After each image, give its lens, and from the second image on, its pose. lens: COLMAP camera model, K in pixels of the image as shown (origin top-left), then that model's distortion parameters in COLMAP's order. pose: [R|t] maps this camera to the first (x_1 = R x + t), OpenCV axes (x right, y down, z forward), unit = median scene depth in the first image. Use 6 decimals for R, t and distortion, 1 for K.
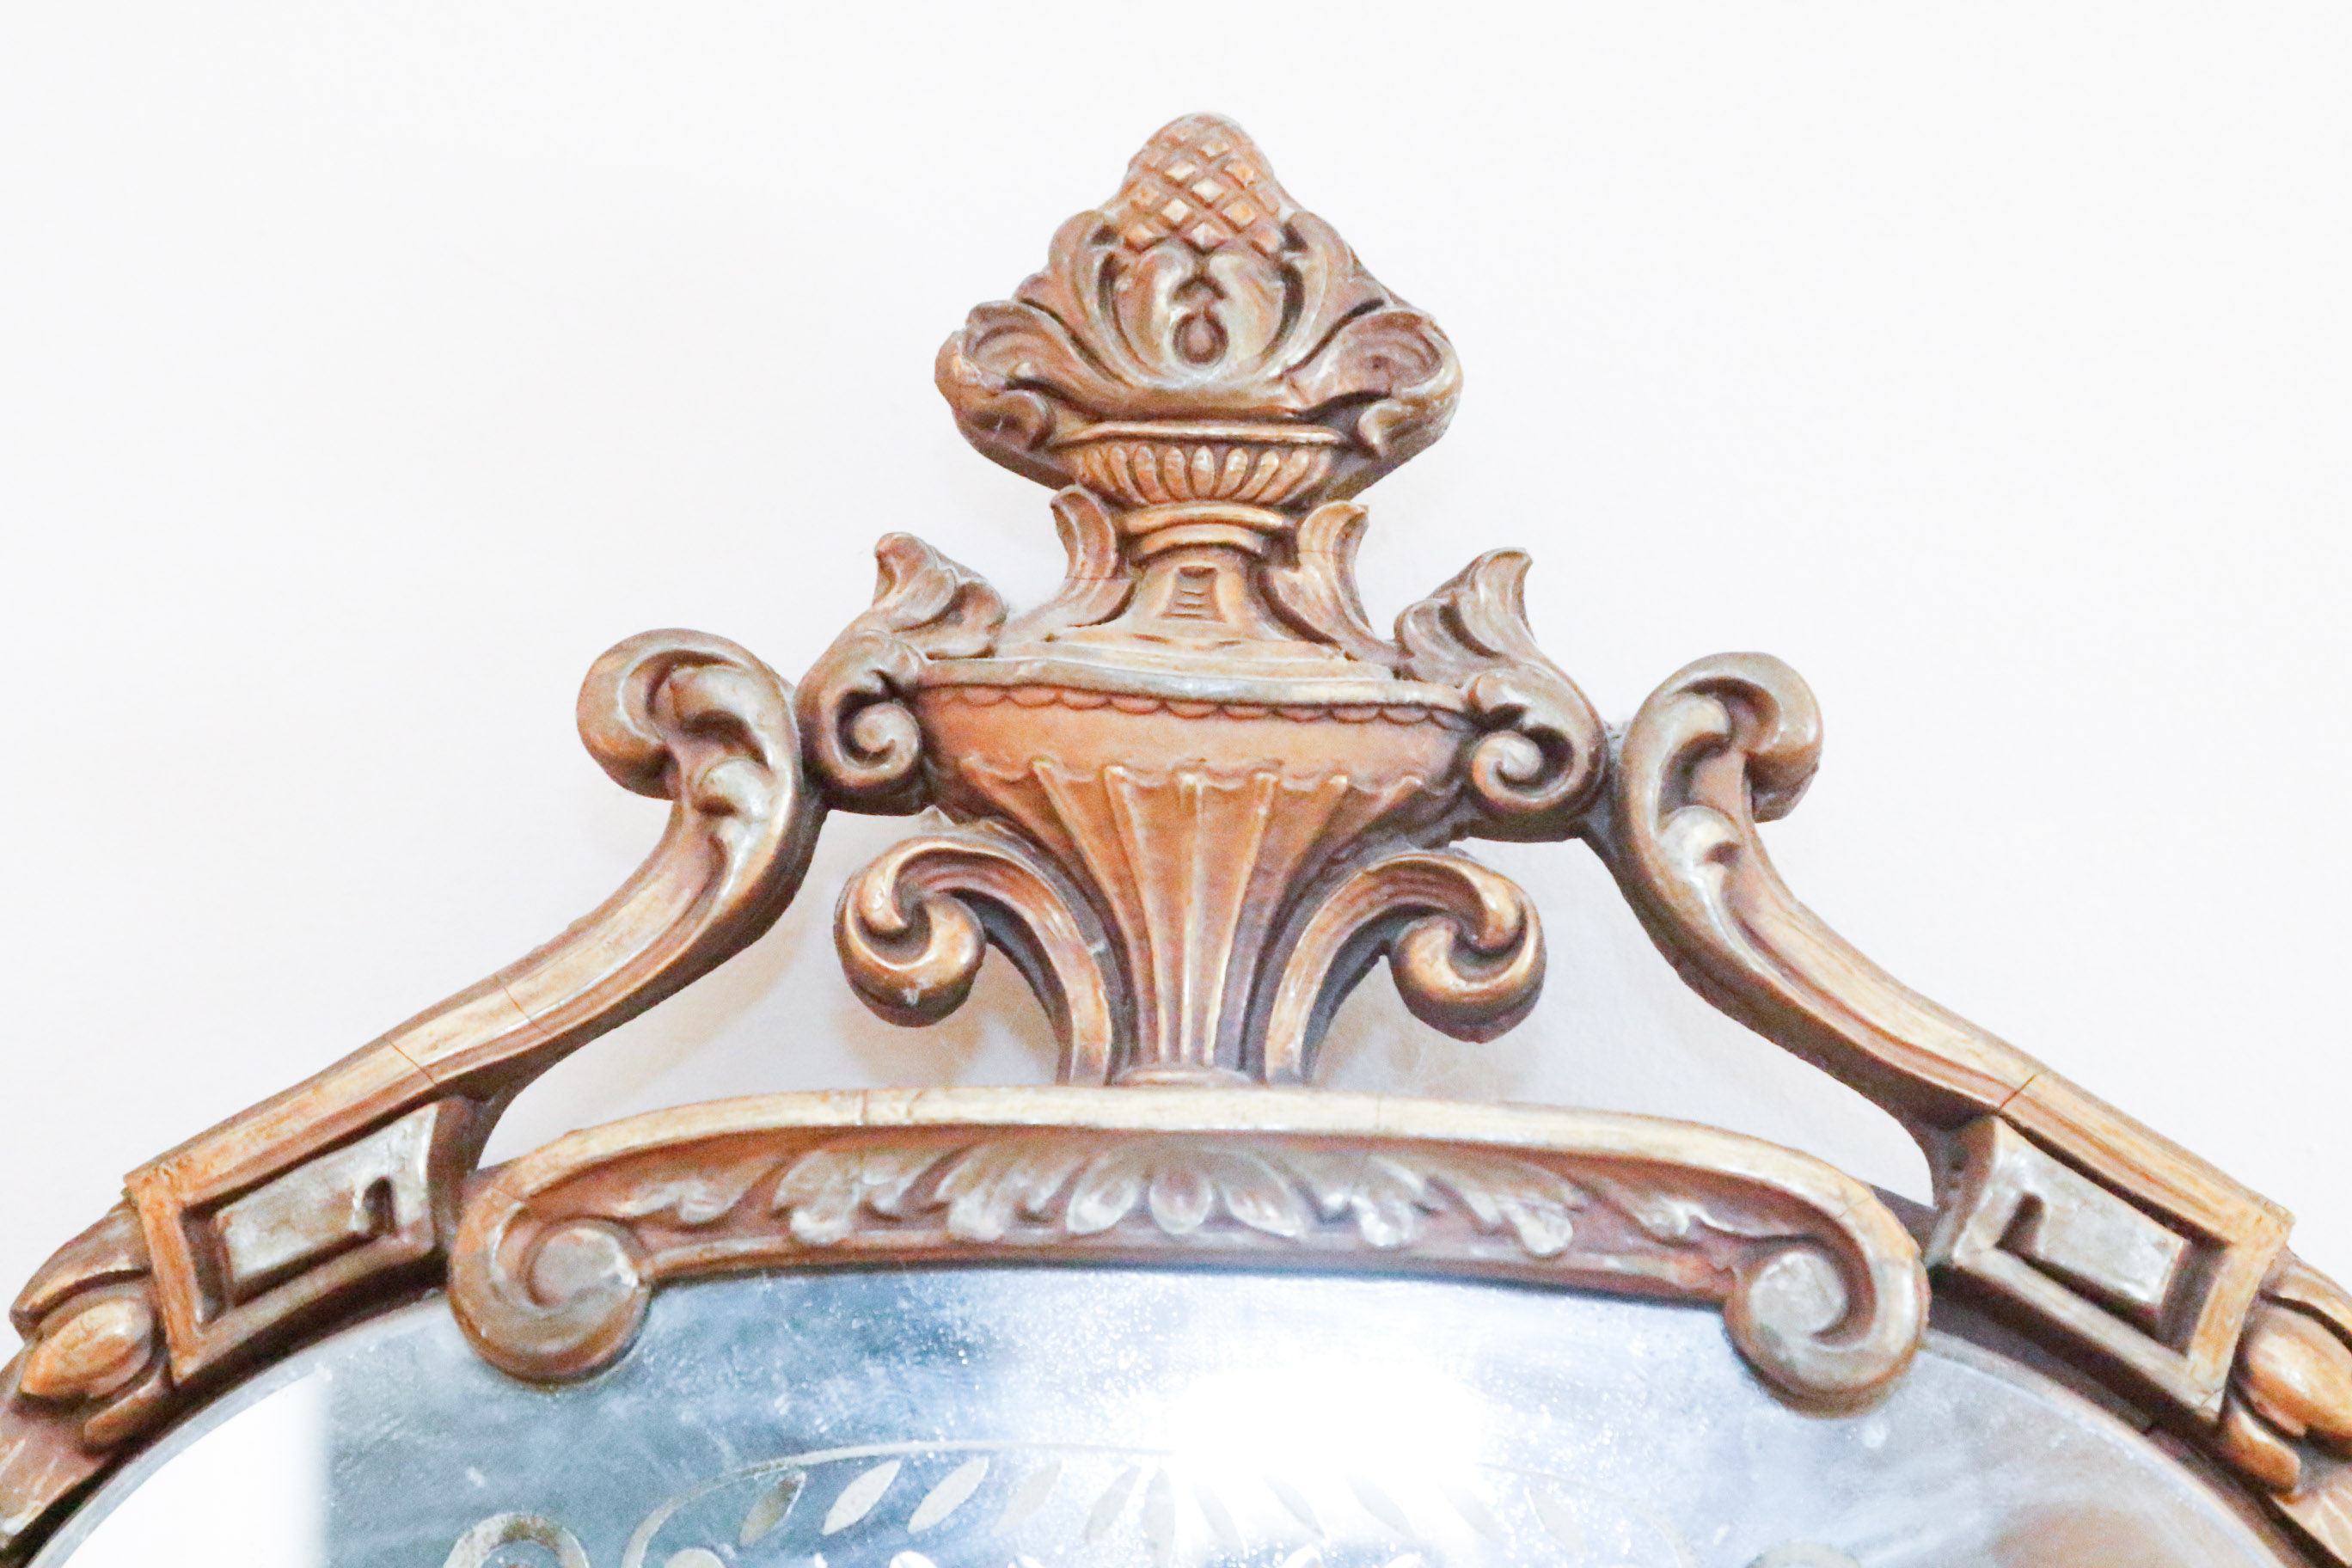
lens RADIAL K [[6070.2, 0, 1237.2], [0, 6070.2, 736.9], [0, 0, 1]] dist [0.163402, 0.000000]
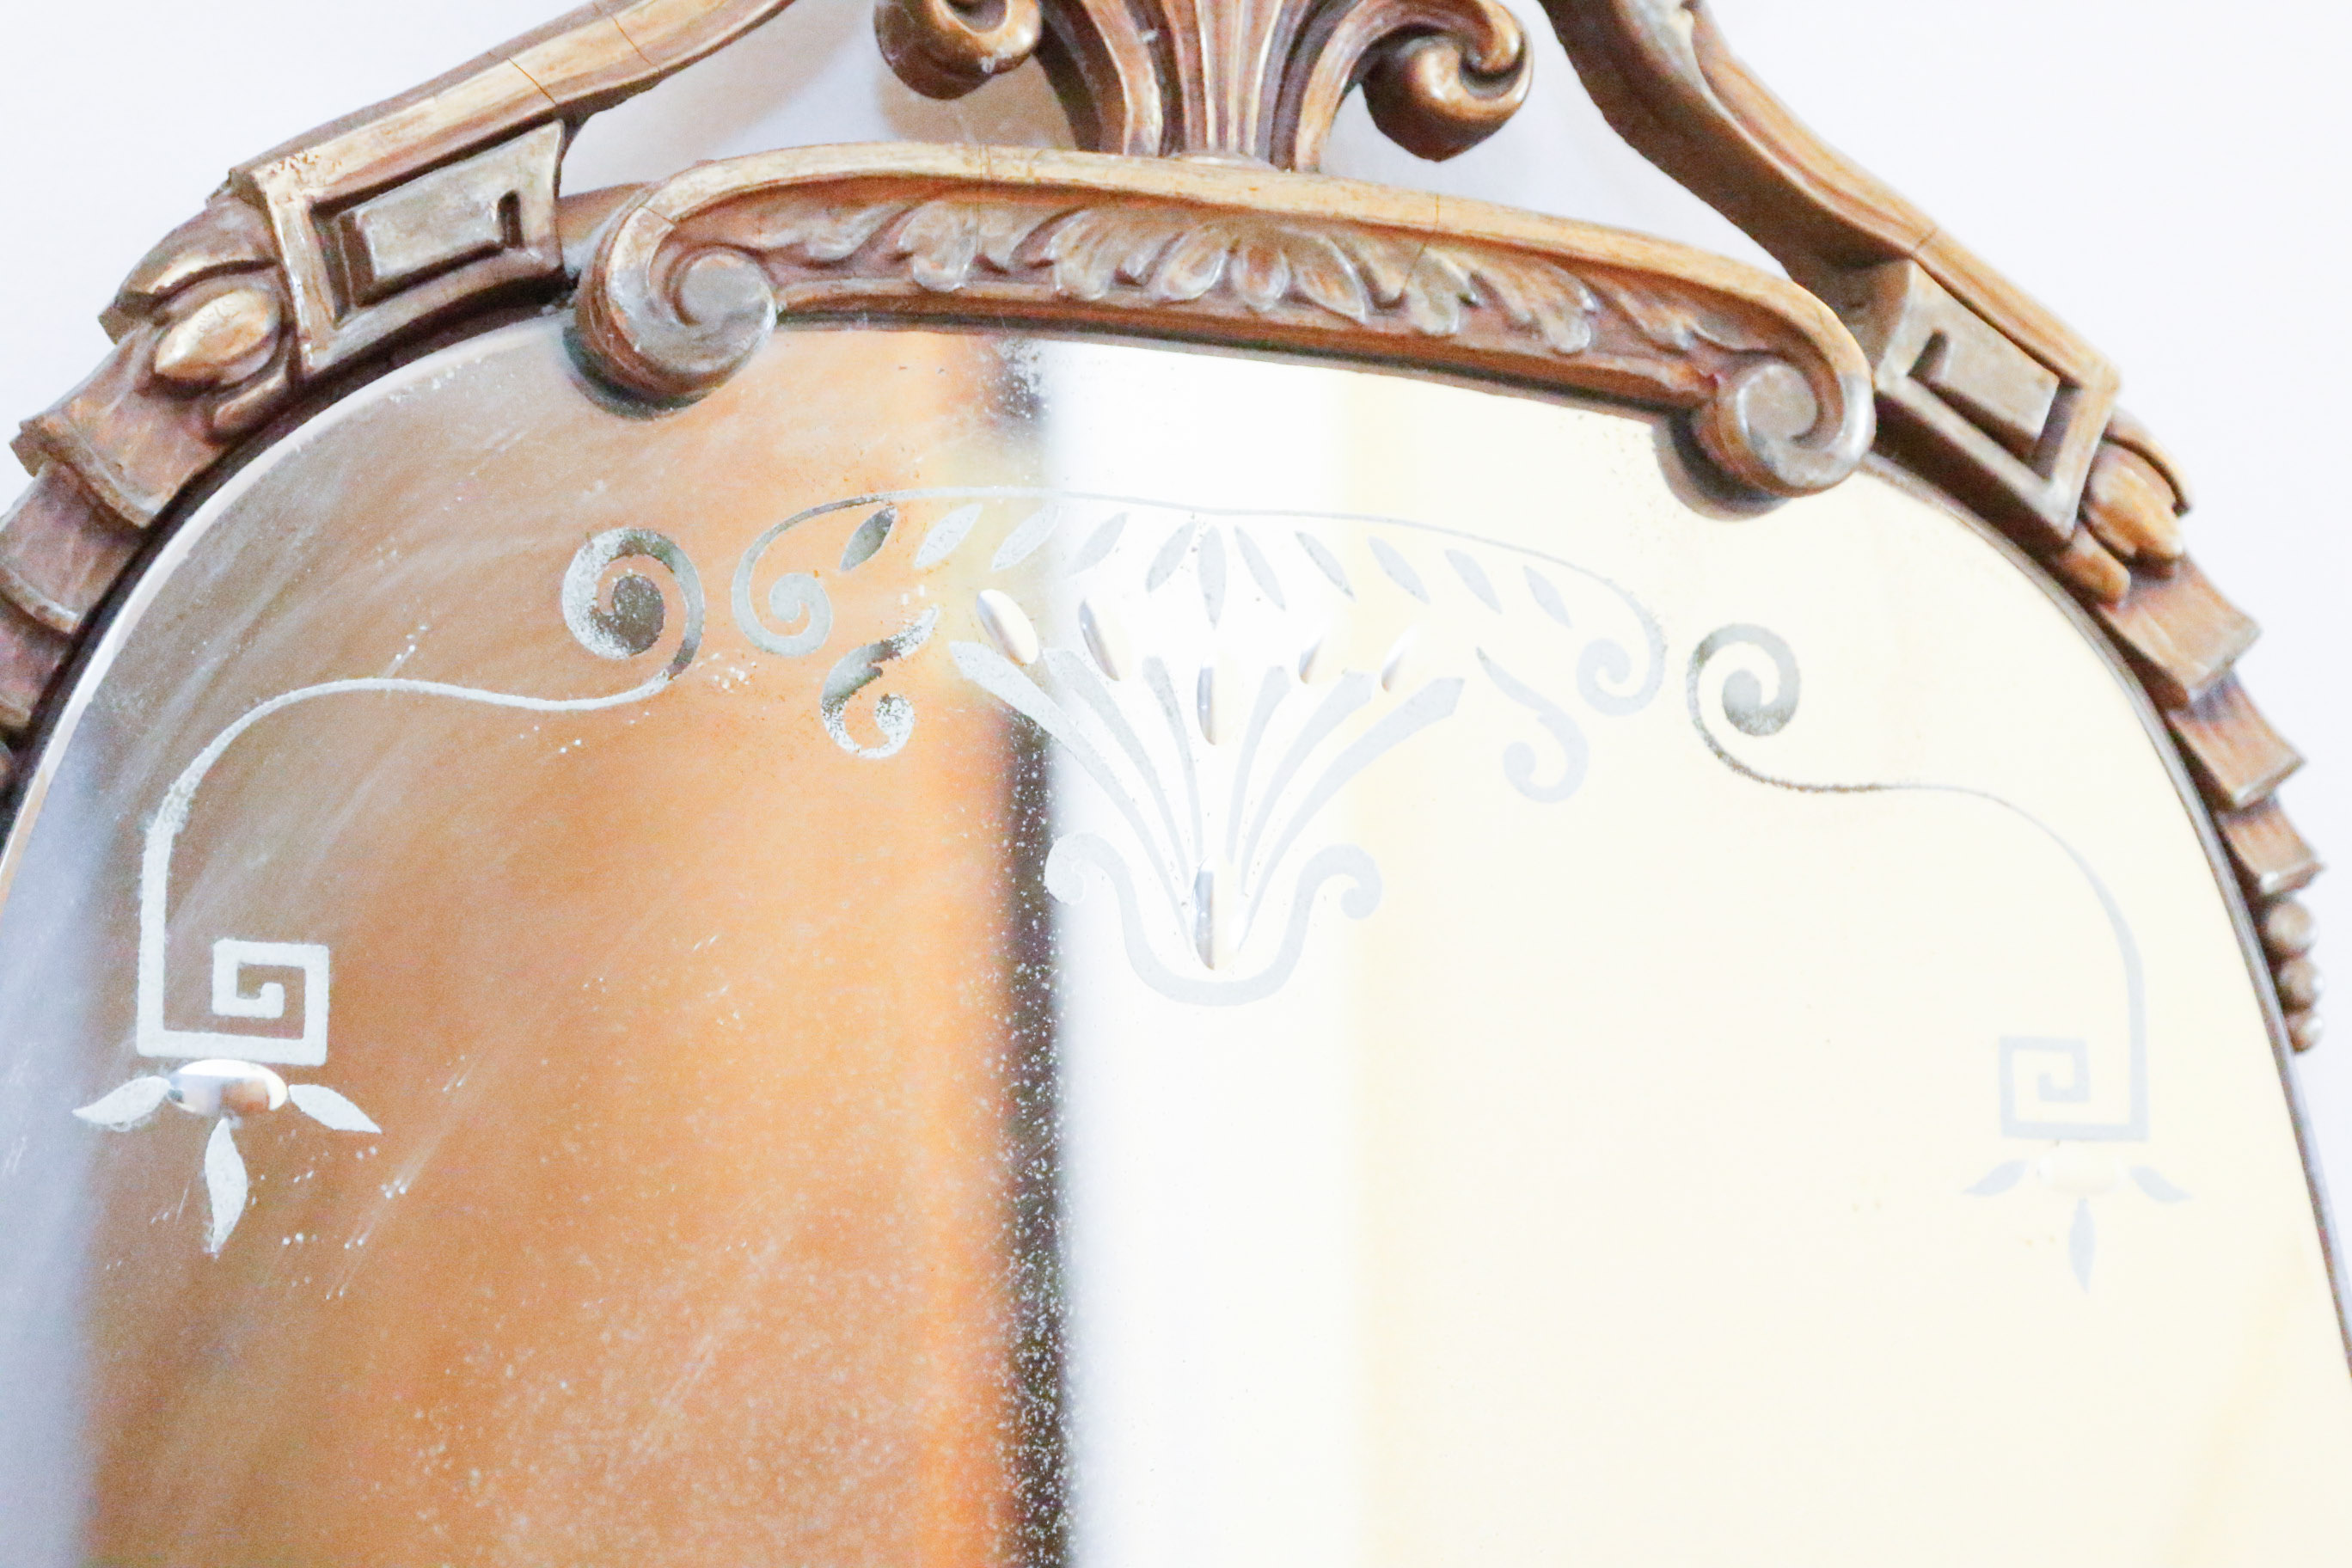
lens RADIAL K [[6070.2, 0, 1183.7], [0, 6070.2, 785.2], [0, 0, 1]] dist [0.163402, 0.000000]
pose [[0.906101, 0.046480, 0.420499, -0.463154], [-0.084587, 0.993781, 0.072423, 0.088442], [-0.414518, -0.101191, 0.904398, 0.031884]]
